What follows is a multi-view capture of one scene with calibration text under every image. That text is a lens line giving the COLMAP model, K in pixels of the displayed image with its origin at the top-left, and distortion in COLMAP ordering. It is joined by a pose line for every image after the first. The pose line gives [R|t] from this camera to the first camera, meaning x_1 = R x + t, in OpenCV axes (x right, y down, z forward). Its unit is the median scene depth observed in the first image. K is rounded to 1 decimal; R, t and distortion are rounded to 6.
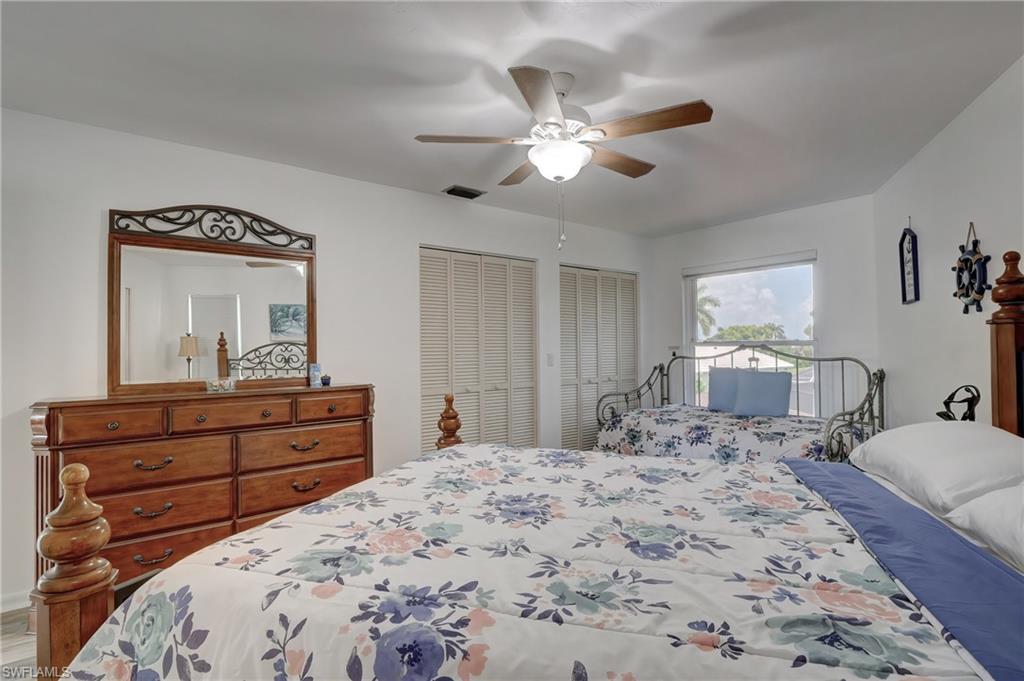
lens RADIAL K [[498.1, 0, 510.8], [0, 498.1, 338.5], [0, 0, 1]] dist [-0.012898, -0.000806]
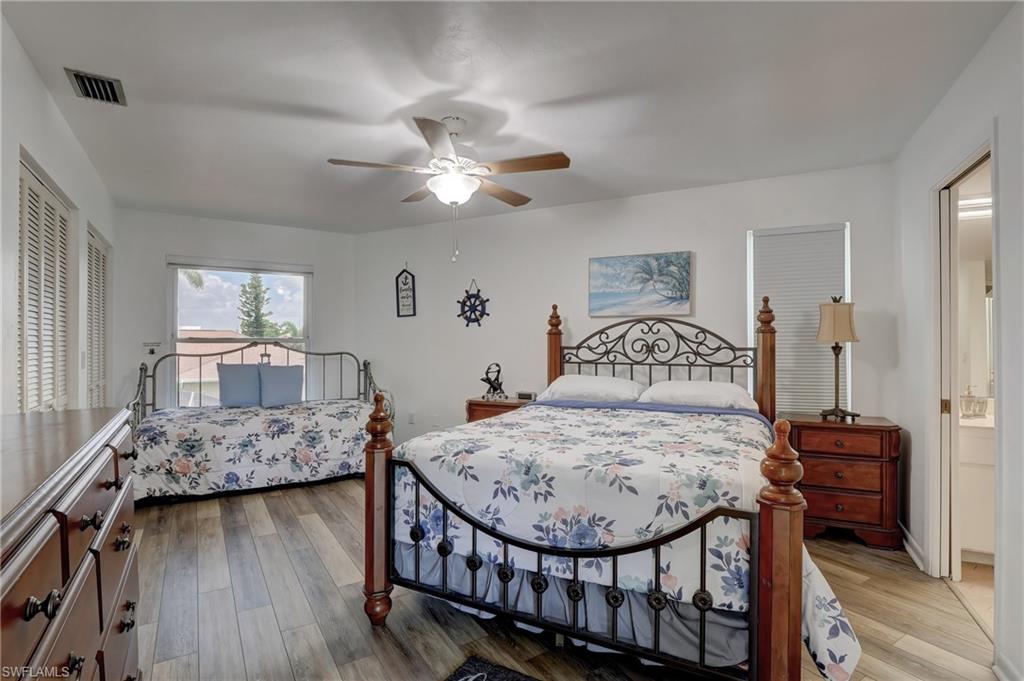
lens RADIAL K [[498.1, 0, 510.8], [0, 498.1, 344.7], [0, 0, 1]] dist [-0.012898, -0.000806]
pose [[0.103607, 0.005612, 0.994602, -0.602387], [-0.020619, 0.999781, -0.003494, 0.013125], [-0.994405, -0.020146, 0.103700, 0.400837]]
